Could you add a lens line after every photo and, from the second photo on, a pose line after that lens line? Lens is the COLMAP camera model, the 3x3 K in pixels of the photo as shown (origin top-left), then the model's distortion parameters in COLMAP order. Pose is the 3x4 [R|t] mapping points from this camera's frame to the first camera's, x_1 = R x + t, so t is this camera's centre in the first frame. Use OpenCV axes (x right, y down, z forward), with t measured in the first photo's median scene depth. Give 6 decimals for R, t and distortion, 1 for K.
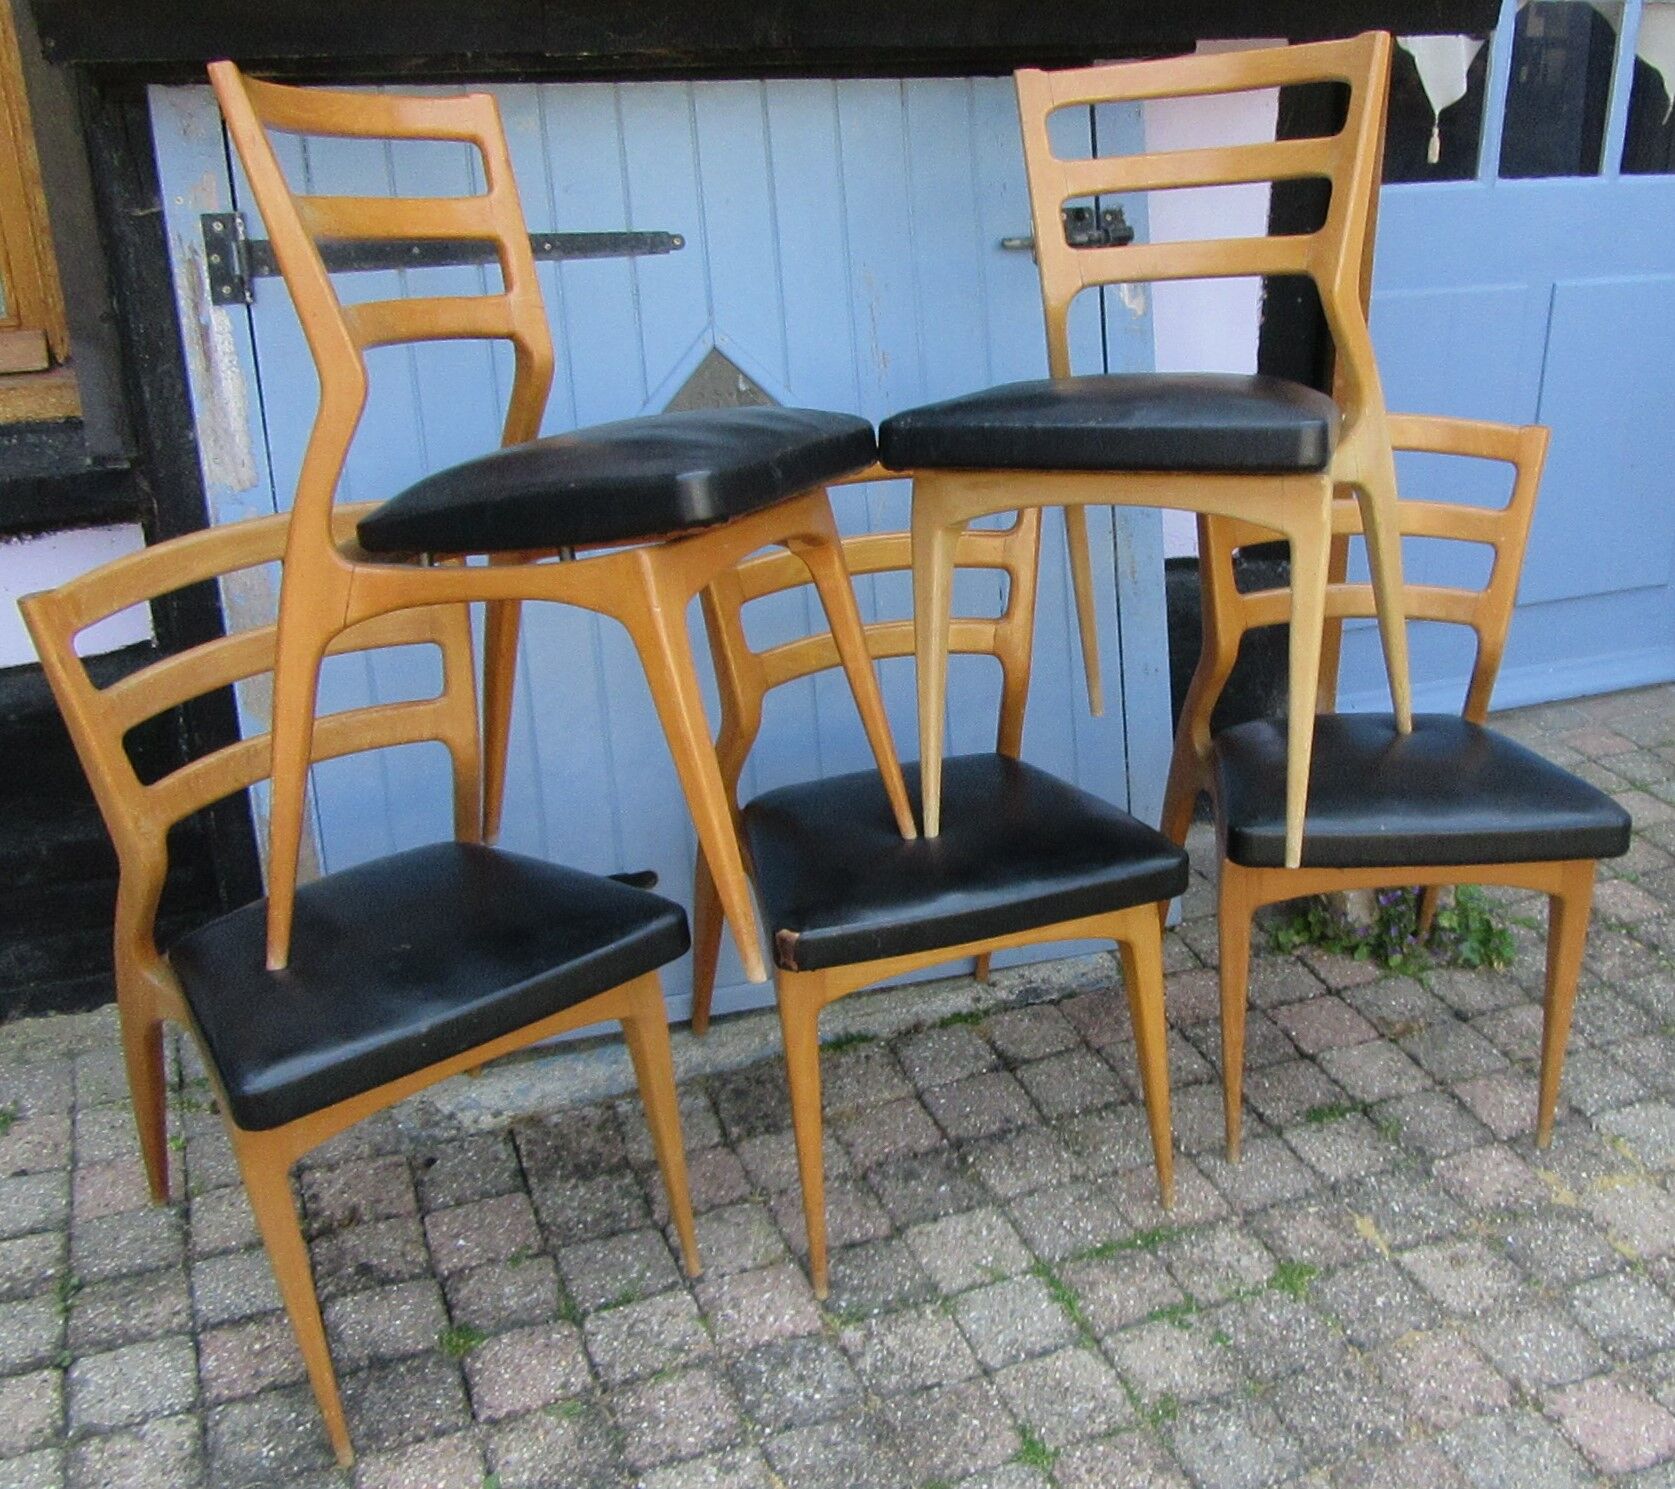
lens RADIAL K [[1983.3, 0, 977.5], [0, 1983.3, 704.8], [0, 0, 1]] dist [-0.011822, 0.000000]
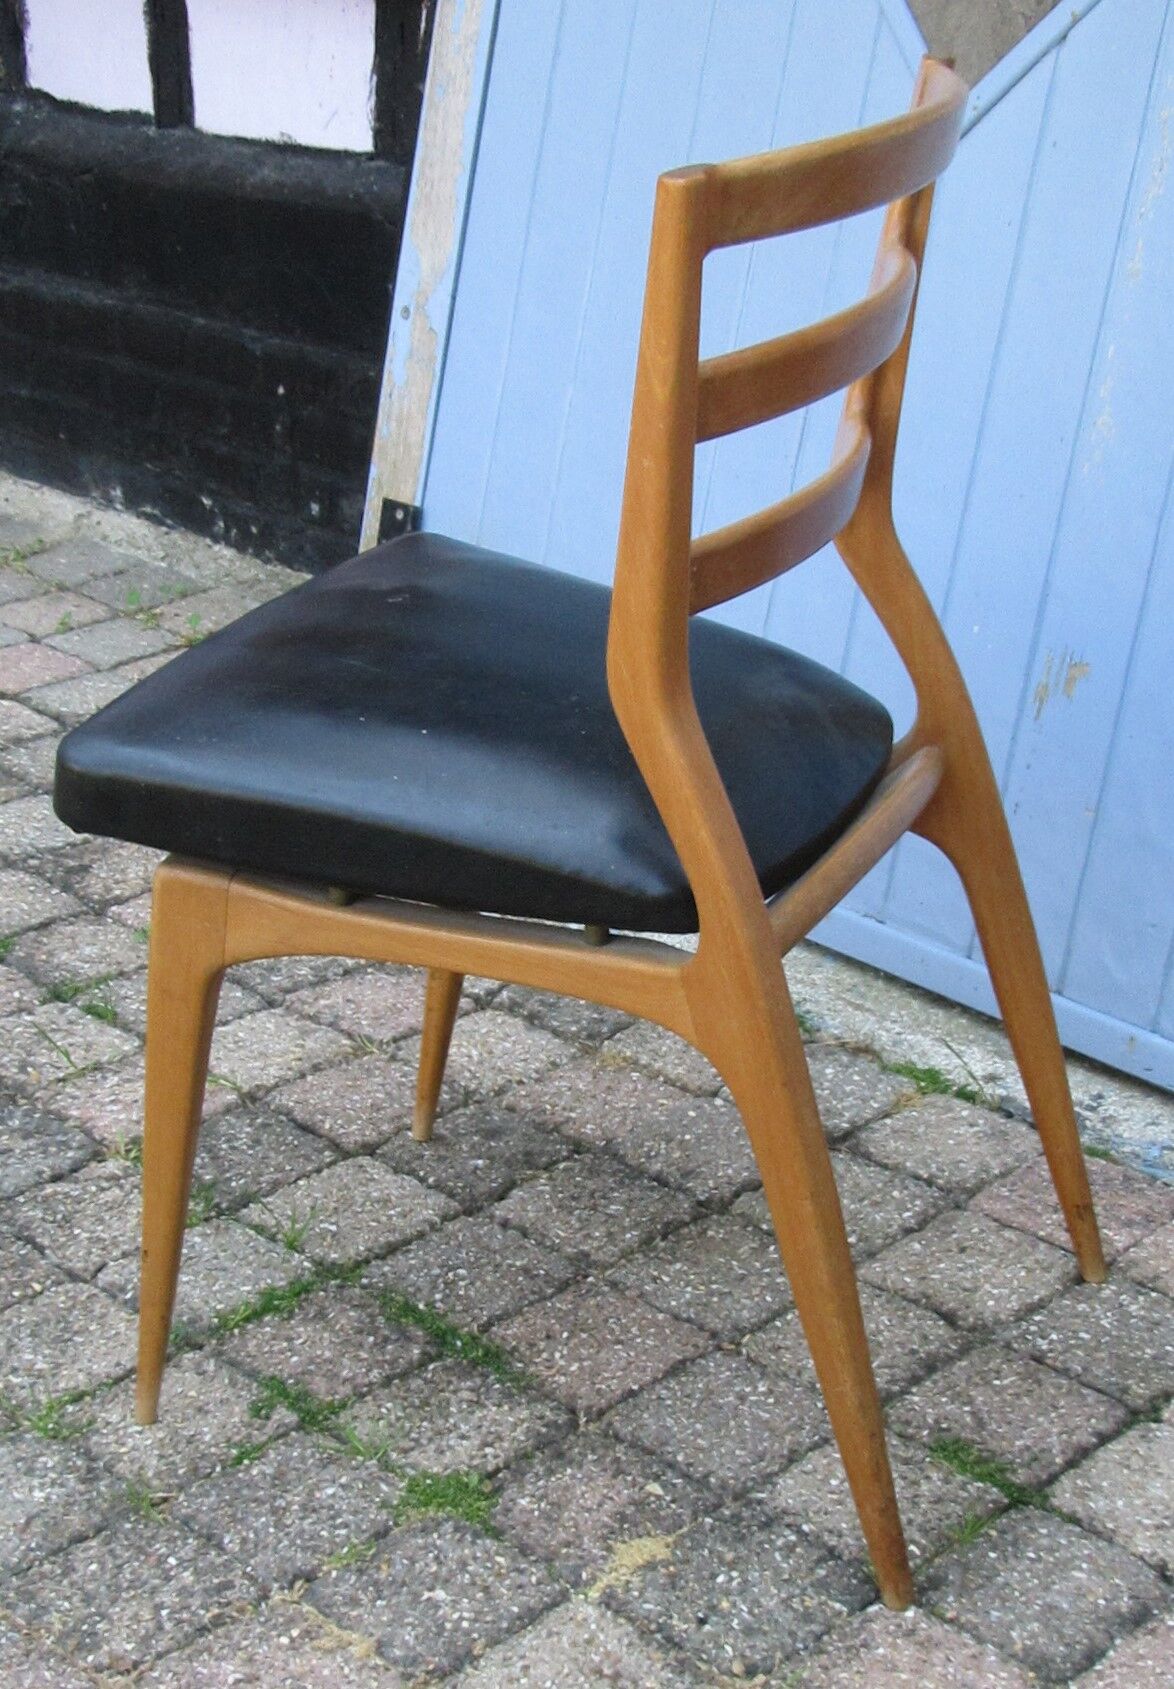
lens RADIAL K [[3051.1, 0, 588.1], [0, 3051.1, 851.2], [0, 0, 1]] dist [-0.028714, 0.000000]
pose [[0.360850, 0.357527, -0.861372, 0.840559], [-0.355203, 0.906676, 0.227528, -0.080859], [0.862333, 0.223859, 0.454168, 0.608875]]
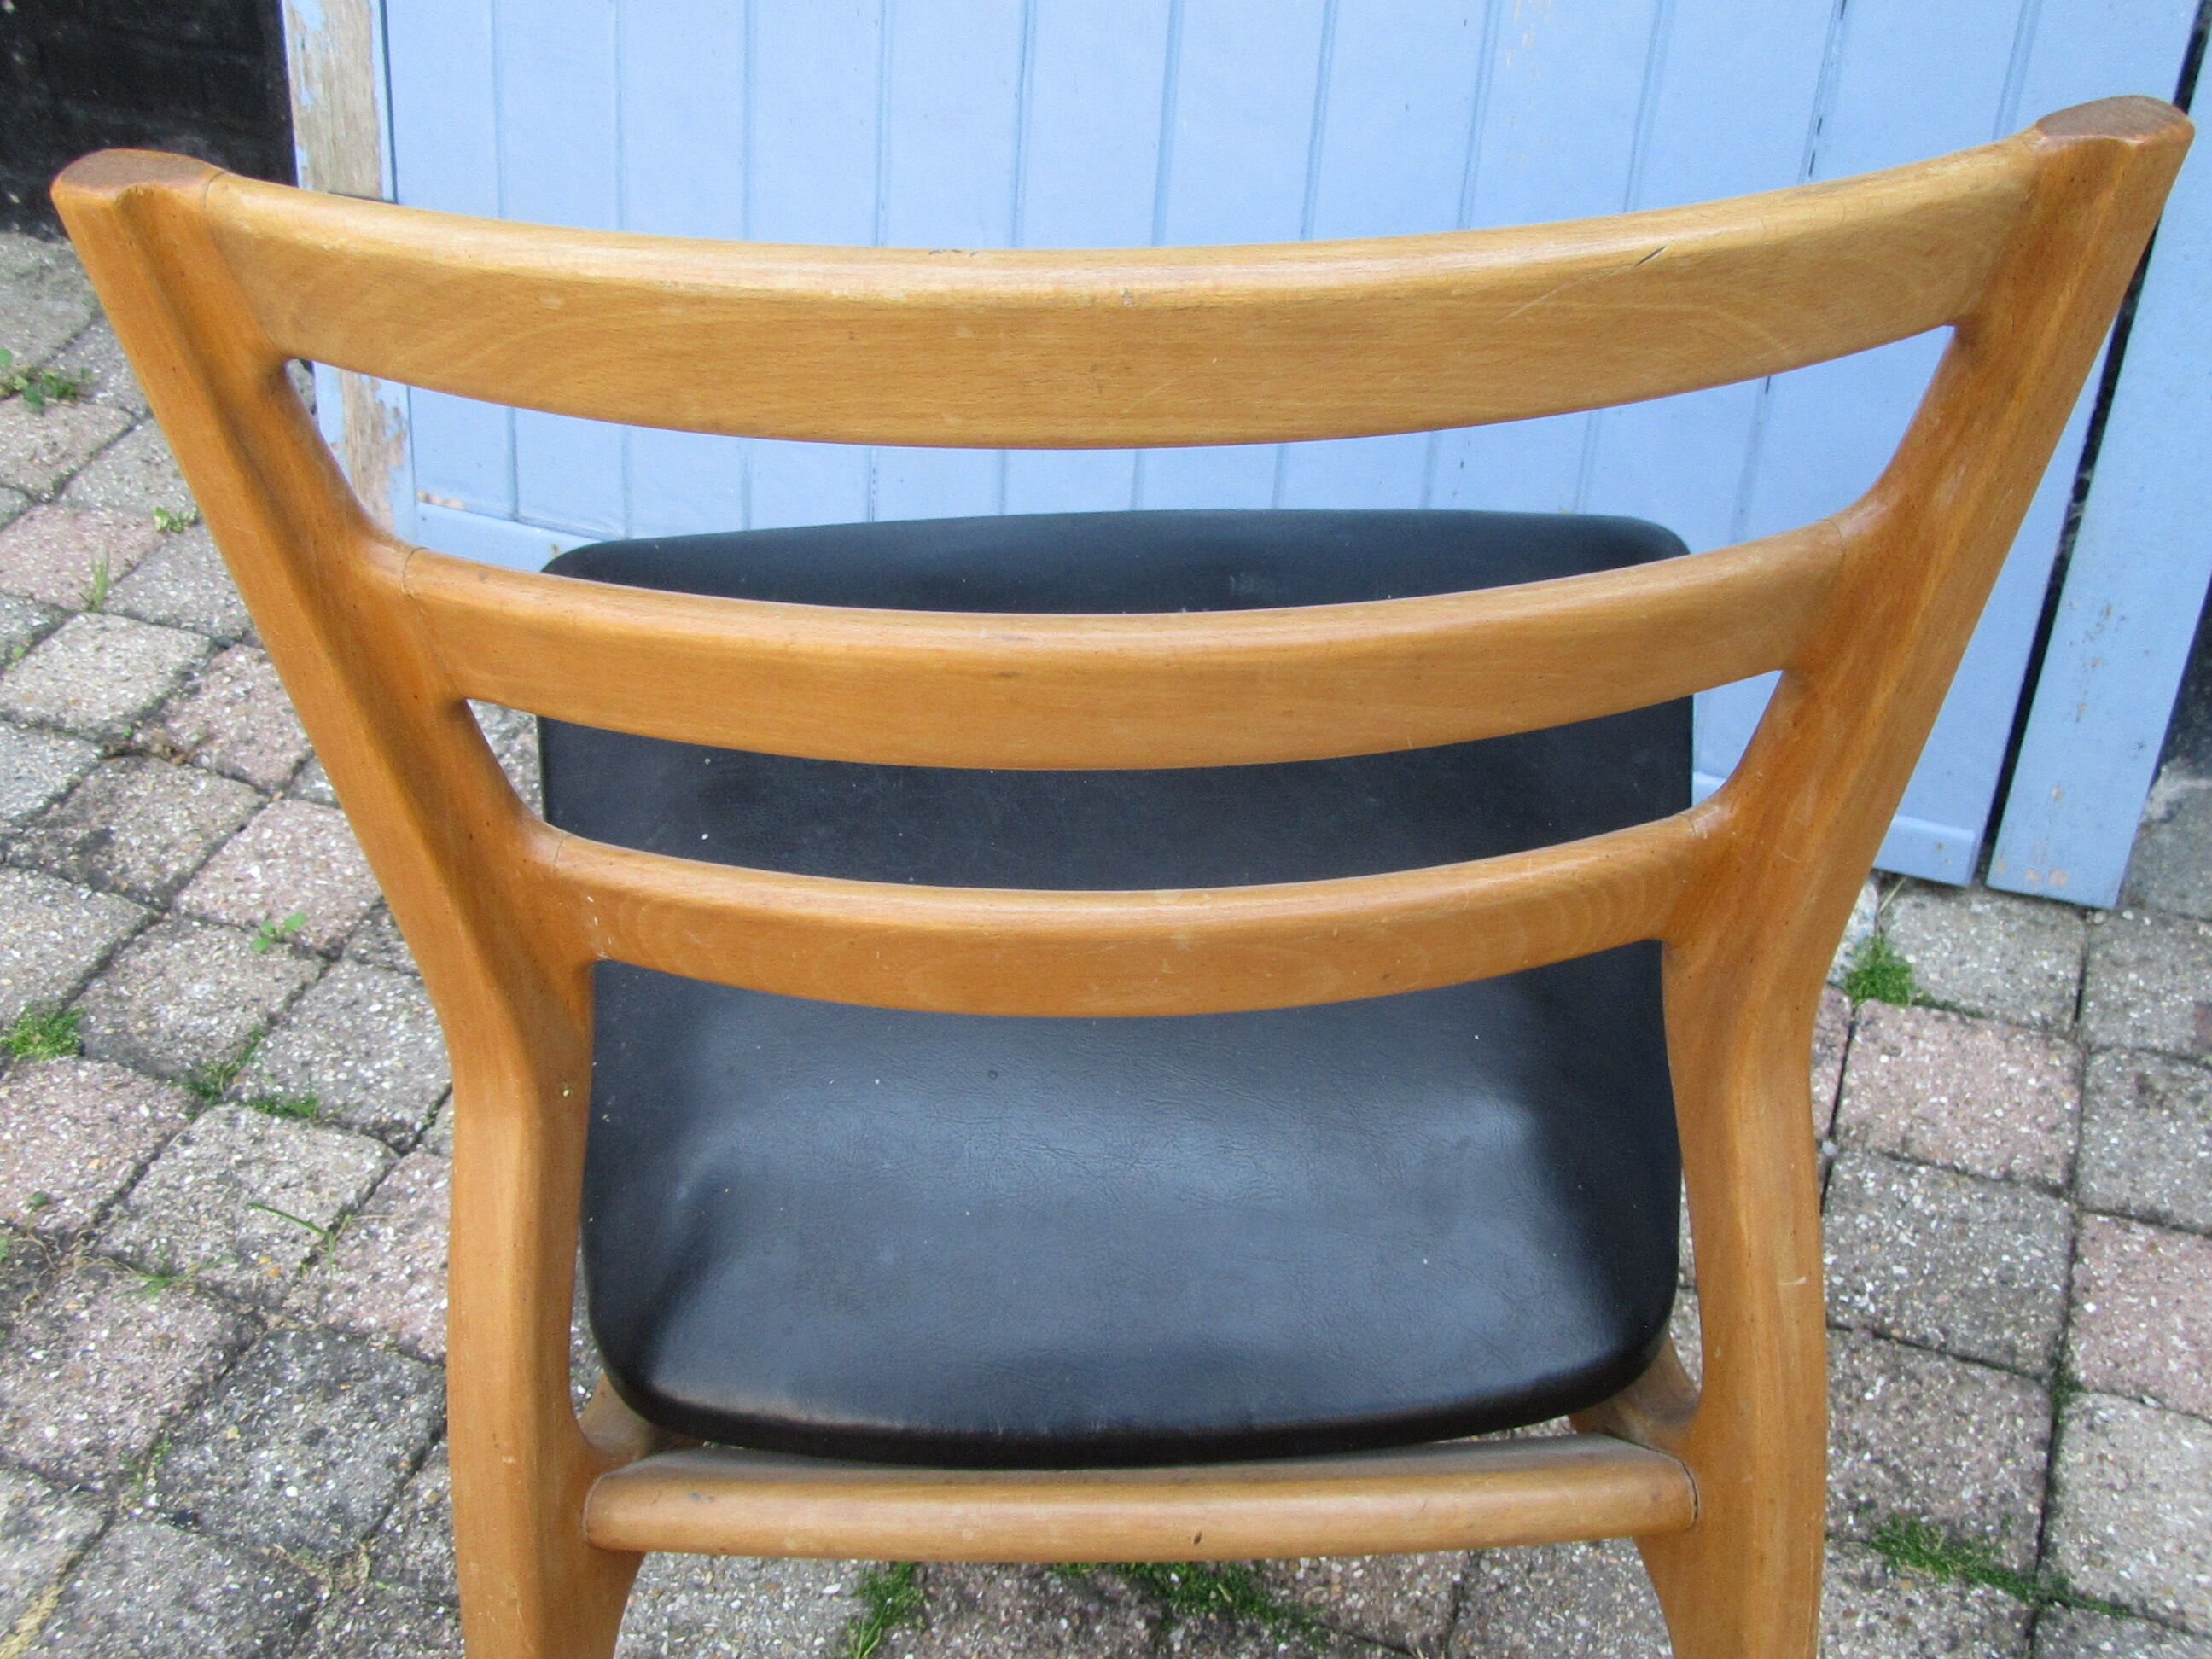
lens RADIAL K [[2579.9, 0, 1101.4], [0, 2579.9, 834.0], [0, 0, 1]] dist [0.011536, 0.000000]
pose [[0.726014, 0.423256, -0.541995, 0.304198], [-0.241261, 0.894823, 0.375612, -0.067282], [0.643970, -0.141937, 0.751769, 0.625429]]
